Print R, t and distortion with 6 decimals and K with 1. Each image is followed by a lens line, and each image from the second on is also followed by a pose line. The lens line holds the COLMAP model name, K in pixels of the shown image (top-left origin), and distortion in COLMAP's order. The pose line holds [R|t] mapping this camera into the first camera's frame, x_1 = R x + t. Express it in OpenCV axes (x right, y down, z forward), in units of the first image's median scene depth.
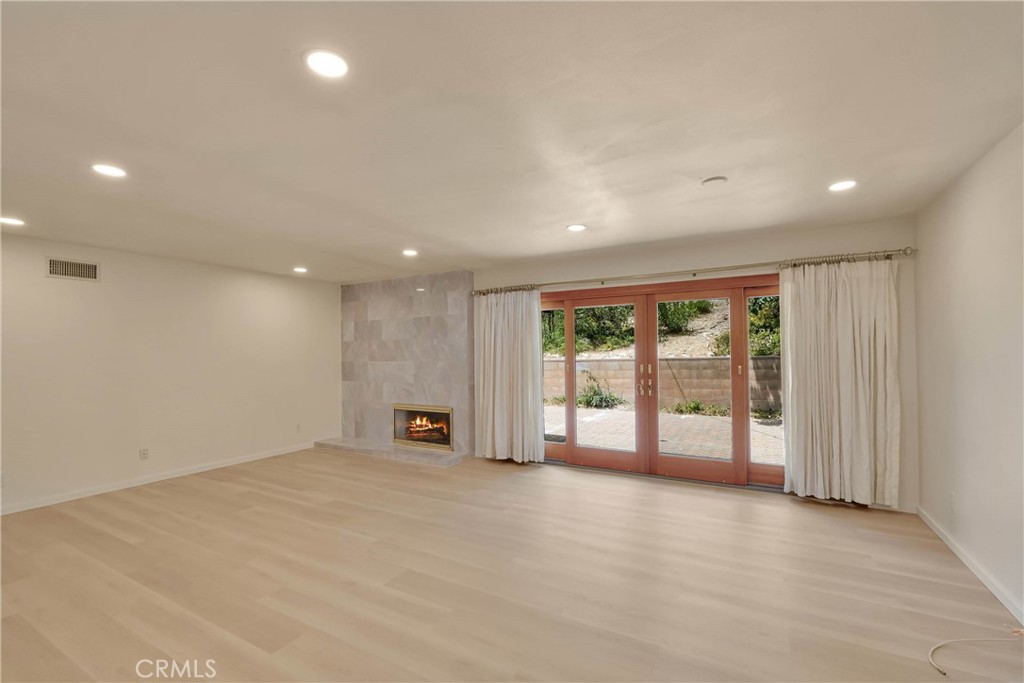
lens RADIAL K [[447.9, 0, 503.4], [0, 447.9, 345.8], [0, 0, 1]] dist [-0.000487, 0.000063]
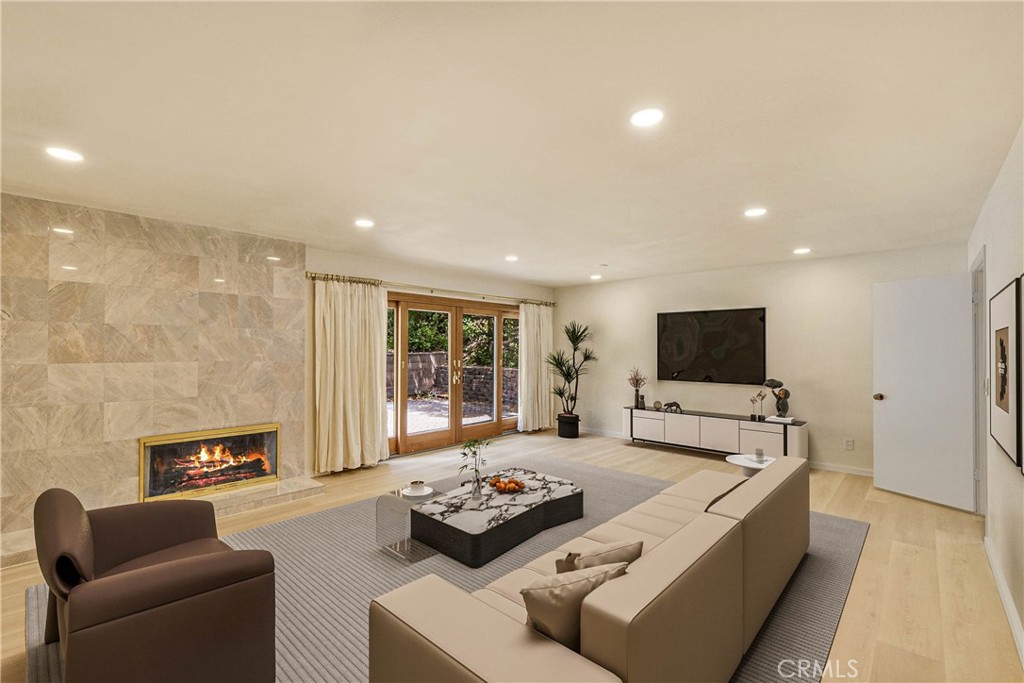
lens RADIAL K [[447.9, 0, 507.0], [0, 447.9, 343.7], [0, 0, 1]] dist [-0.000487, 0.000063]
pose [[0.219381, 0.024382, 0.975335, -0.748060], [-0.017644, 0.999623, -0.021021, 0.015808], [-0.975480, -0.012597, 0.219728, 0.460497]]
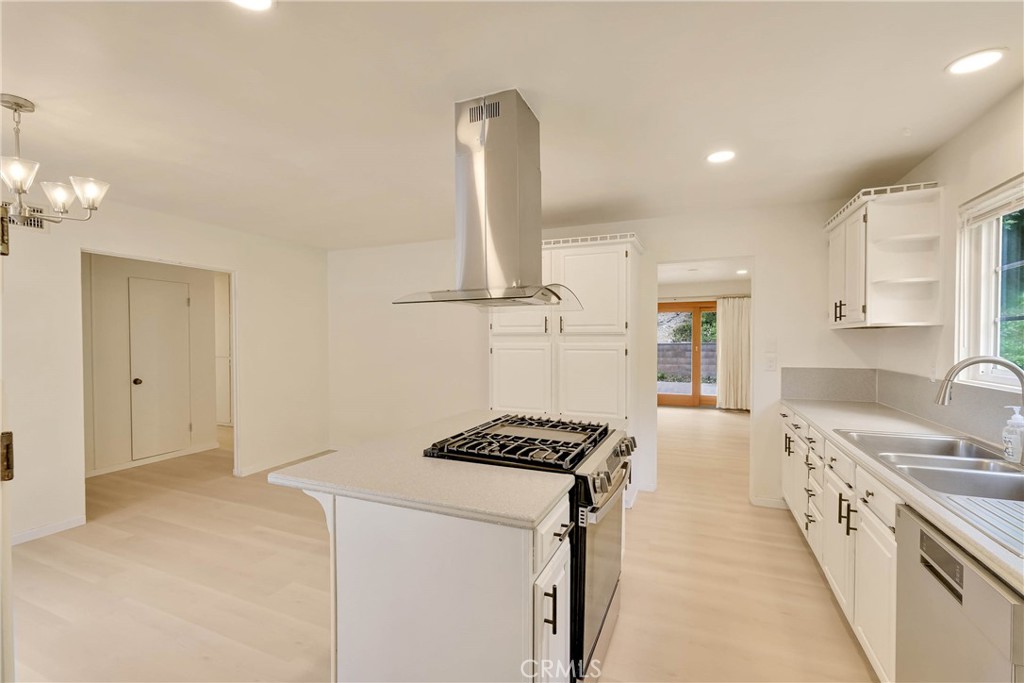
lens RADIAL K [[447.9, 0, 503.6], [0, 447.9, 346.6], [0, 0, 1]] dist [-0.000487, 0.000063]
pose [[0.993793, 0.006809, 0.111040, -0.398364], [-0.010369, 0.999449, 0.031515, -0.005502], [-0.110764, -0.032471, 0.993316, -0.642230]]
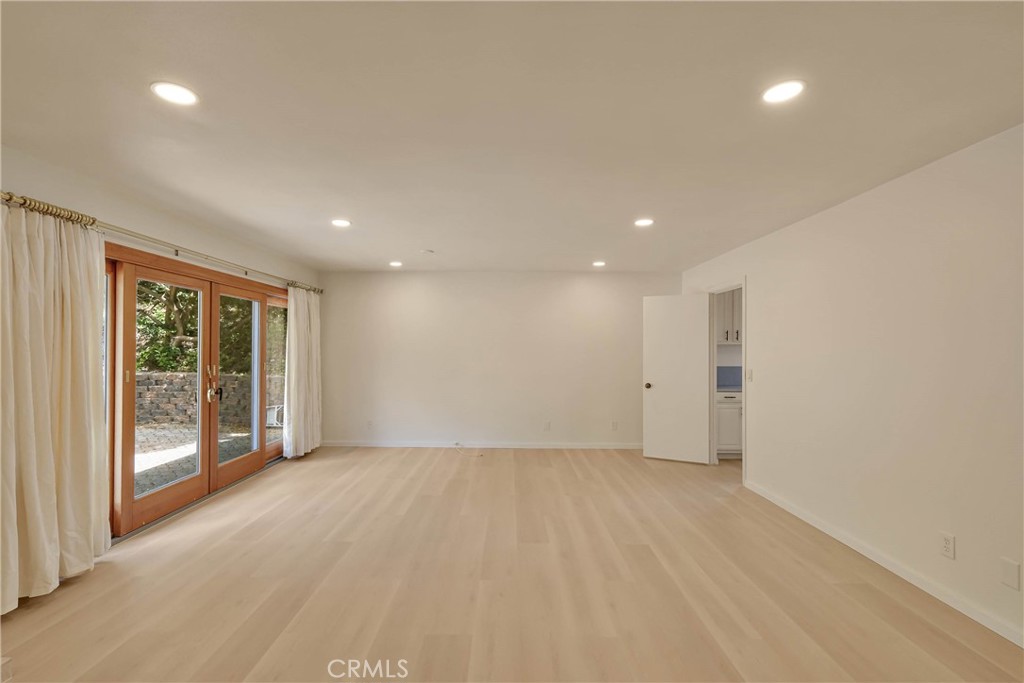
lens RADIAL K [[447.9, 0, 503.2], [0, 447.9, 348.6], [0, 0, 1]] dist [-0.000487, 0.000063]
pose [[-0.492305, 0.009190, 0.870374, -0.556241], [-0.008531, 0.999845, -0.015382, 0.015797], [-0.870381, -0.014998, -0.492150, 0.756929]]
